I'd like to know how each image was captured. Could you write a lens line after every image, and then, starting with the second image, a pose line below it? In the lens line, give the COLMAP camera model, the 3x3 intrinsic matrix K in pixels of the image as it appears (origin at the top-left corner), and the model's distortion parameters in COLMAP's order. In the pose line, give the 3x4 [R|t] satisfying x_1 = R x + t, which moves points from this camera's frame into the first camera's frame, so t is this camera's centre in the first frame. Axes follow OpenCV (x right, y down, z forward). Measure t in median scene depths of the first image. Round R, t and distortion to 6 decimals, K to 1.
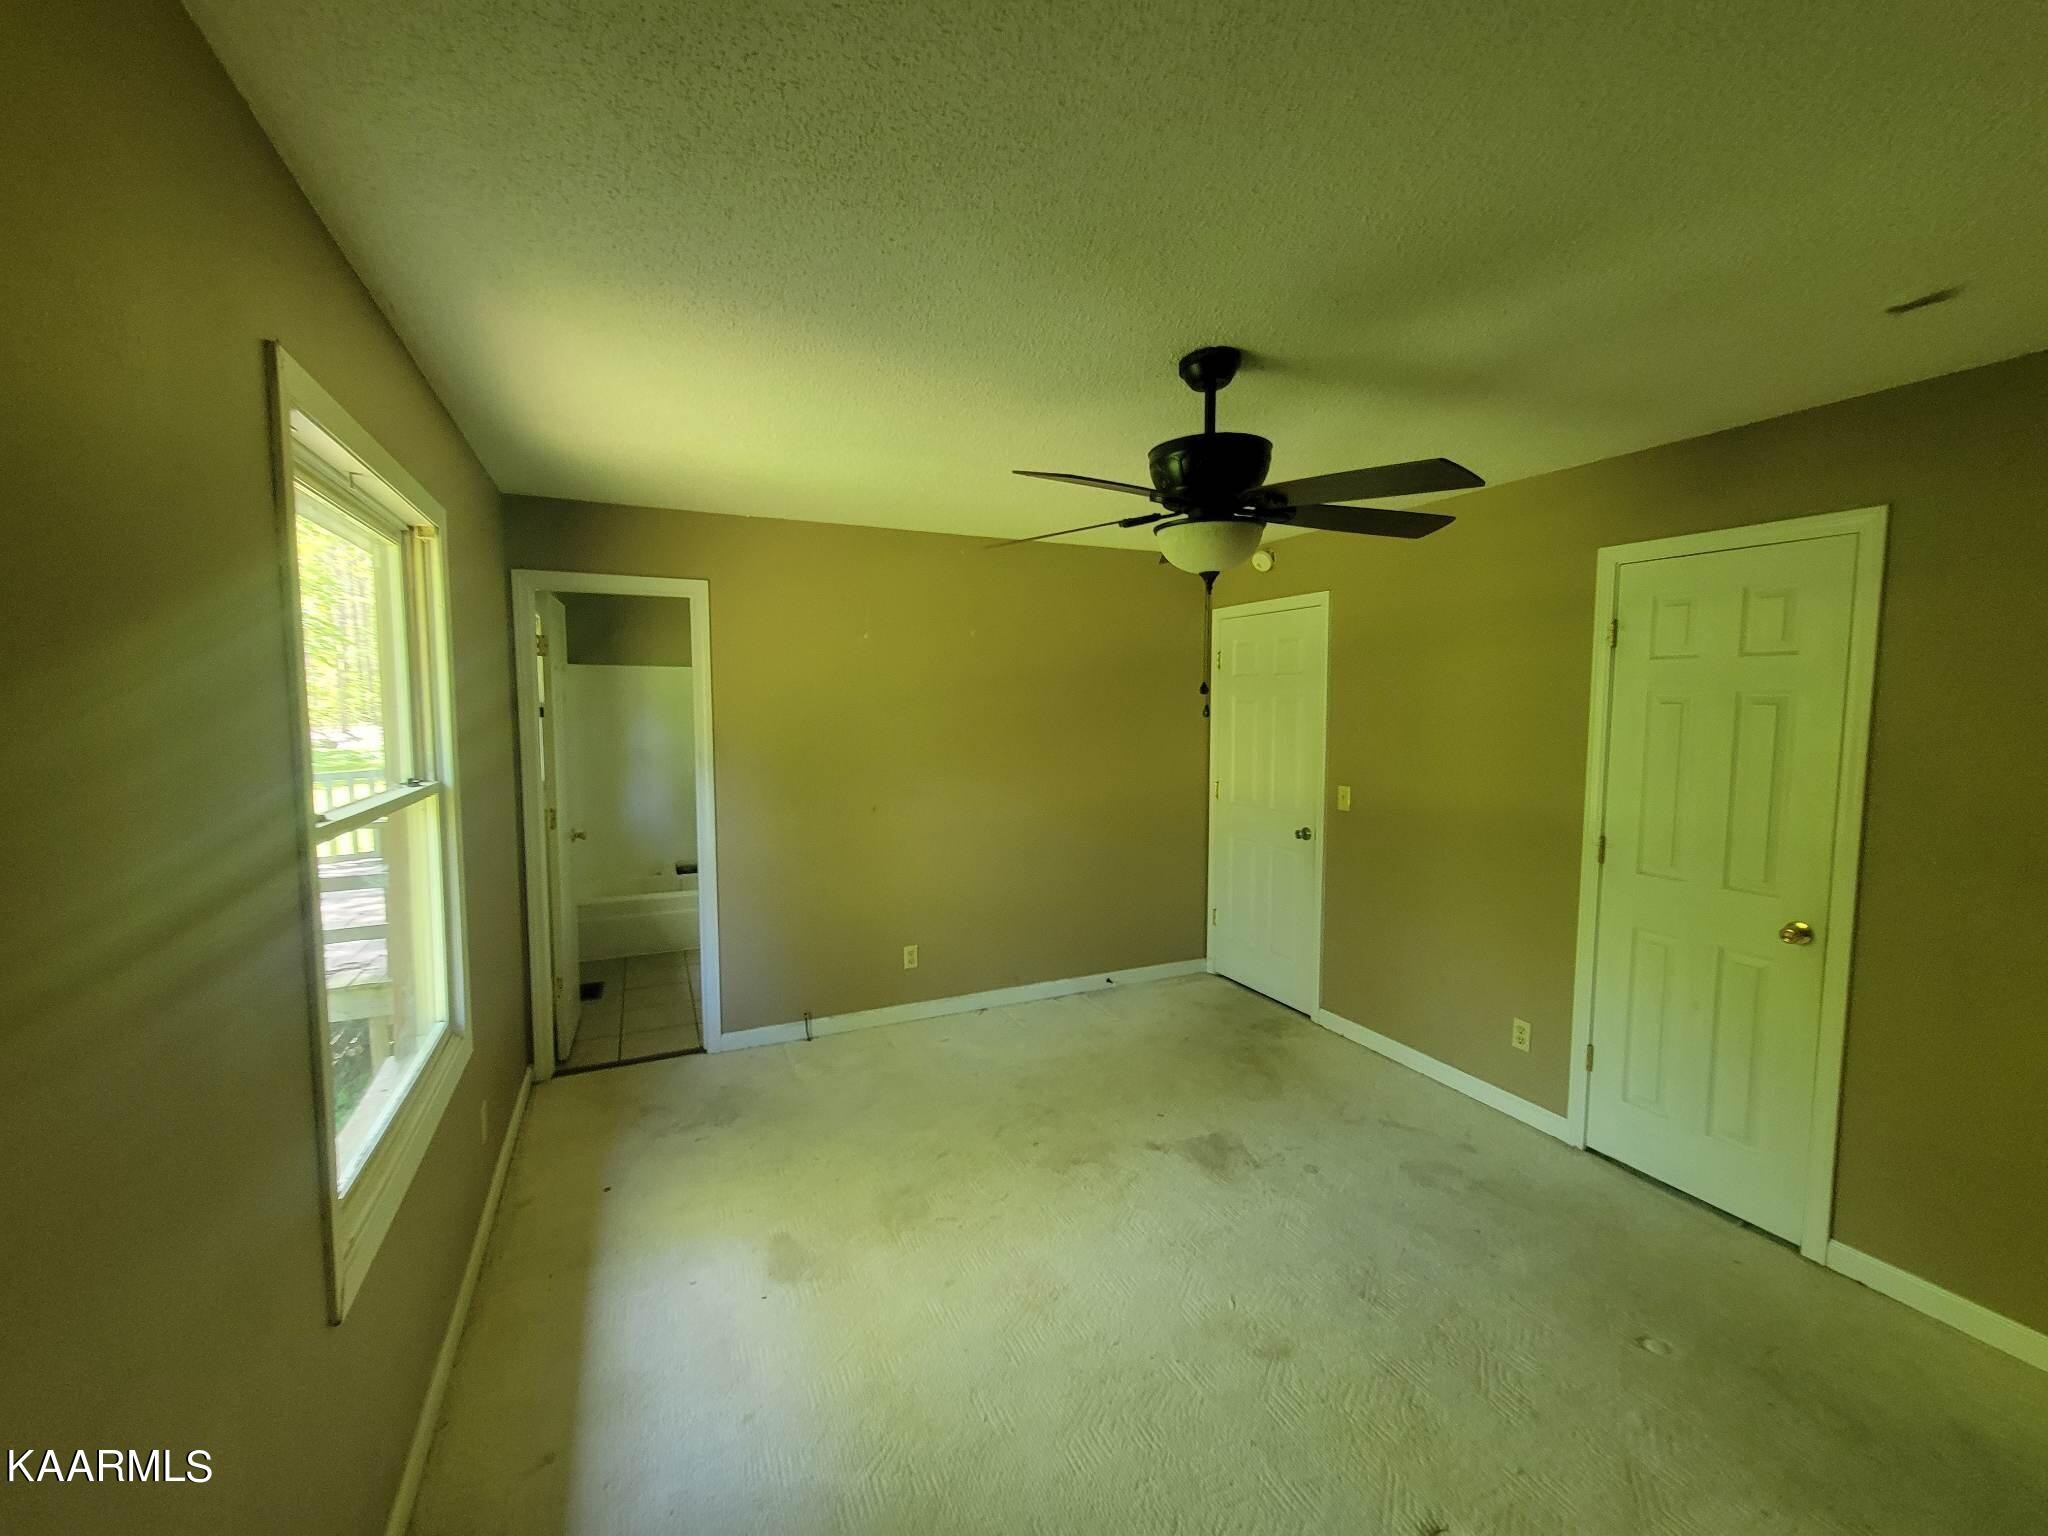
lens RADIAL K [[837.4, 0, 1022.8], [0, 837.4, 758.4], [0, 0, 1]] dist [-0.000609, -0.000354]
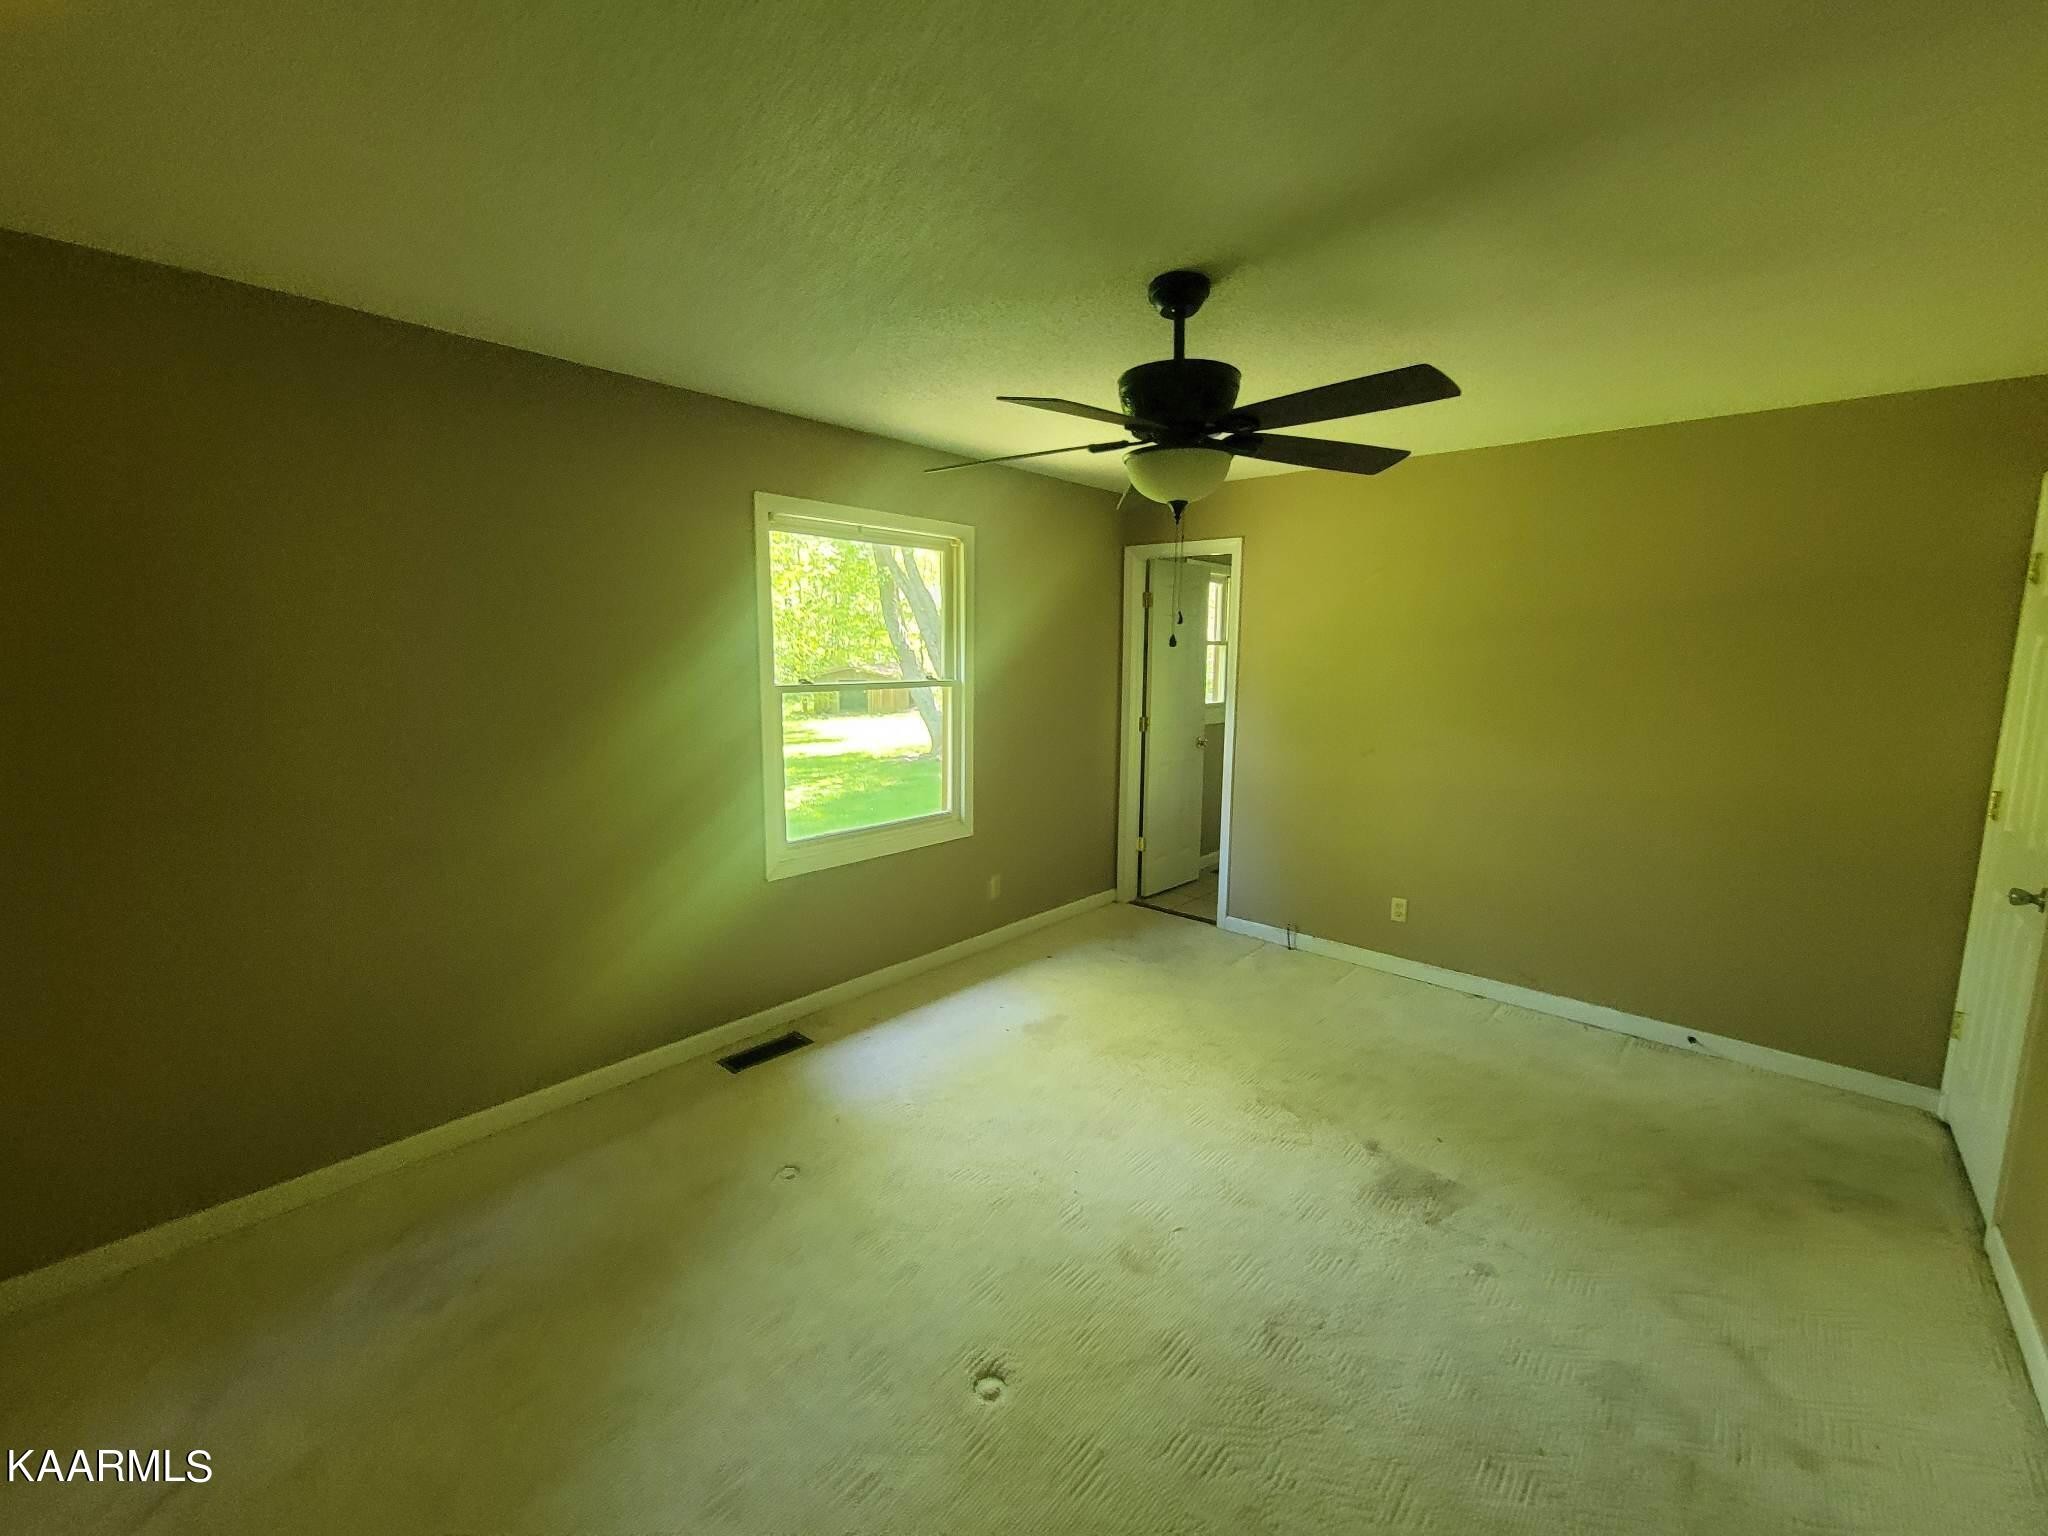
lens RADIAL K [[837.4, 0, 1027.5], [0, 837.4, 754.4], [0, 0, 1]] dist [-0.000609, -0.000354]
pose [[0.401869, 0.126224, -0.906956, 0.745639], [-0.077746, 0.991581, 0.103553, -0.006725], [0.912391, 0.028897, 0.408299, 0.295284]]
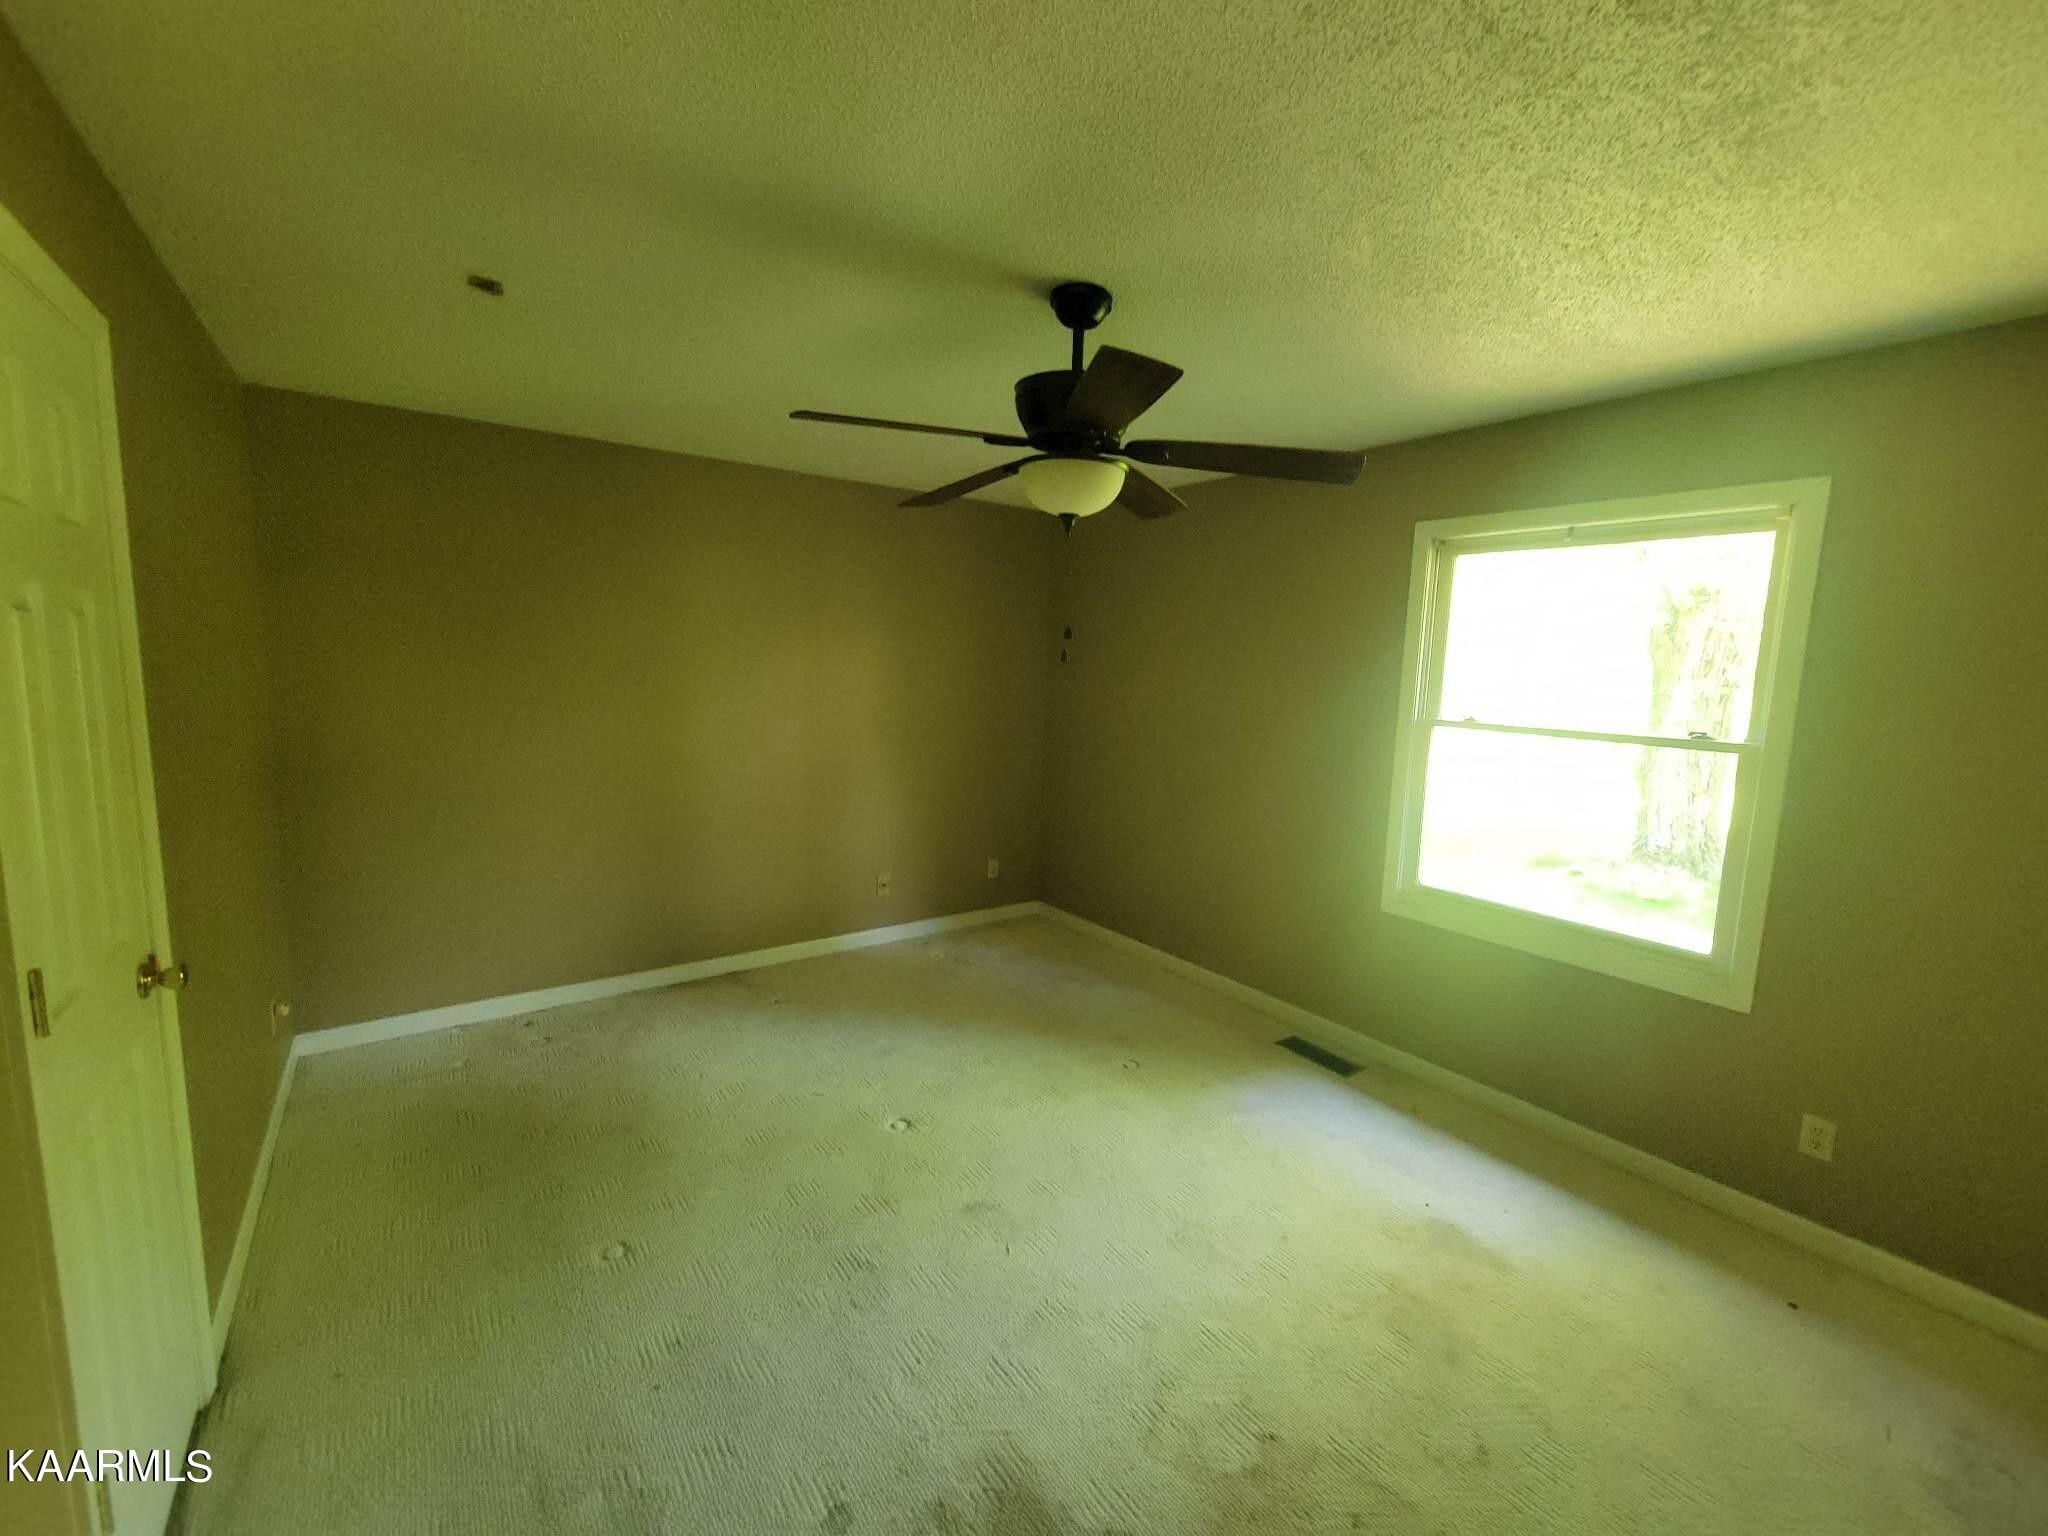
lens RADIAL K [[837.4, 0, 1029.8], [0, 837.4, 768.4], [0, 0, 1]] dist [-0.000609, -0.000354]
pose [[-0.979181, -0.002266, -0.202975, 0.313168], [-0.044105, 0.978424, 0.201846, -0.083524], [0.198138, 0.206596, -0.958154, 1.346211]]
